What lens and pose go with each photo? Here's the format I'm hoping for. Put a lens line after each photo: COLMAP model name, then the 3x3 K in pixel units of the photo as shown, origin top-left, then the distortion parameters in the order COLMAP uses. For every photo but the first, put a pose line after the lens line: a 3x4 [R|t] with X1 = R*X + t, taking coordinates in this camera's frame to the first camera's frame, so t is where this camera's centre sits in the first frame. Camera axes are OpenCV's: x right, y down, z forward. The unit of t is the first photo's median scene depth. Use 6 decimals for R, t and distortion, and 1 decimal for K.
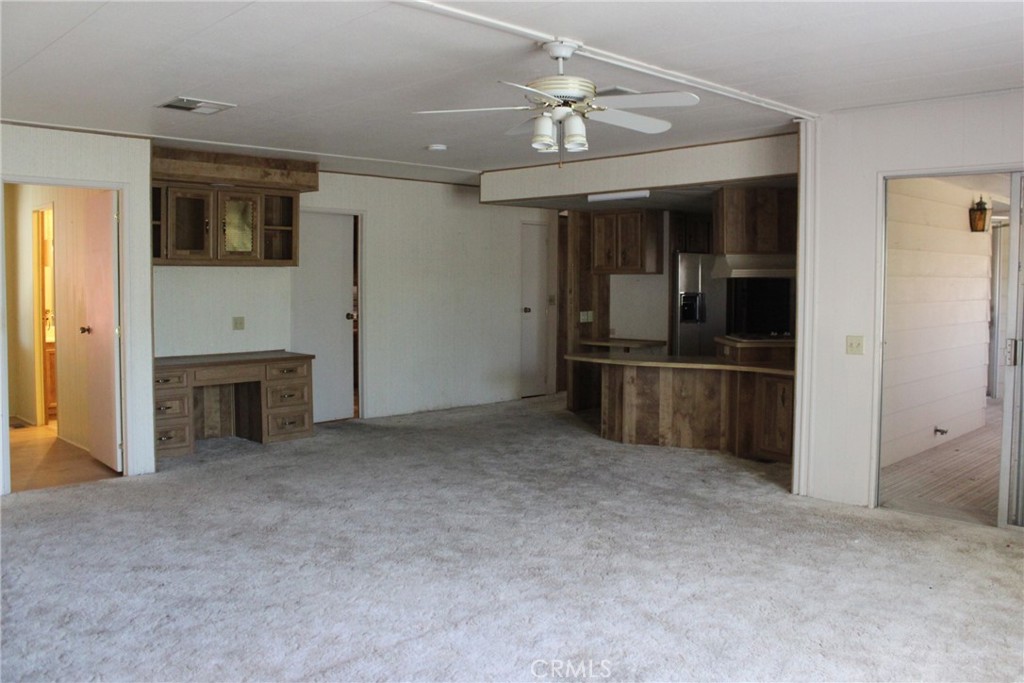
lens RADIAL K [[868.7, 0, 515.6], [0, 868.7, 318.2], [0, 0, 1]] dist [-0.164216, 0.140583]
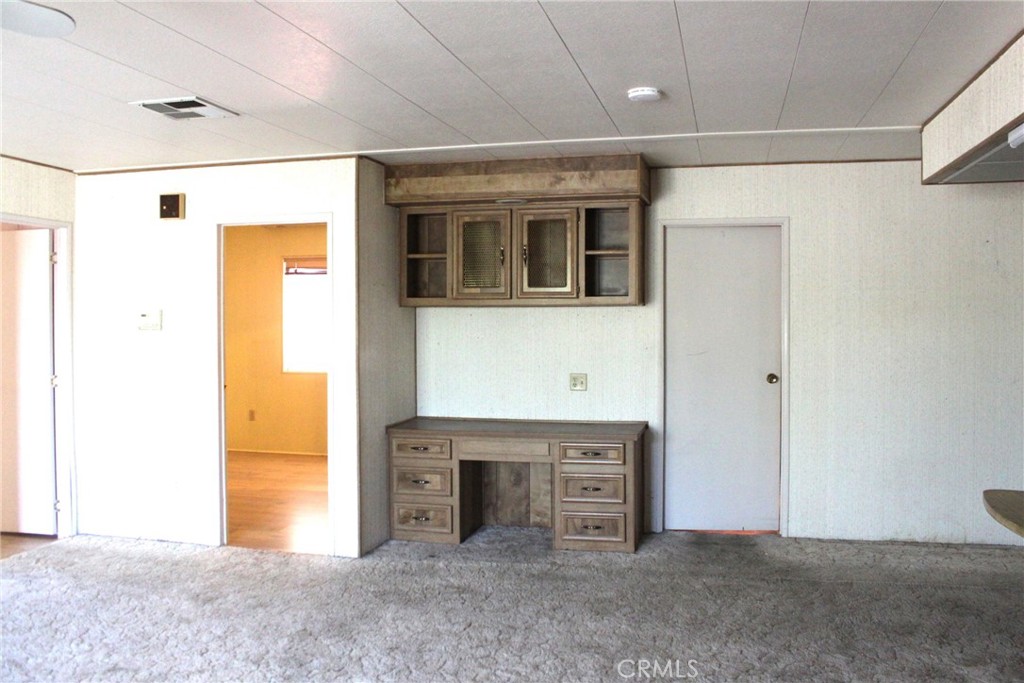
lens RADIAL K [[868.7, 0, 512.6], [0, 868.7, 333.3], [0, 0, 1]] dist [-0.164216, 0.140583]
pose [[0.525879, 0.010262, -0.850497, 0.325472], [-0.031057, 0.999492, -0.007144, -0.032697], [0.849992, 0.030171, 0.525931, 0.604479]]
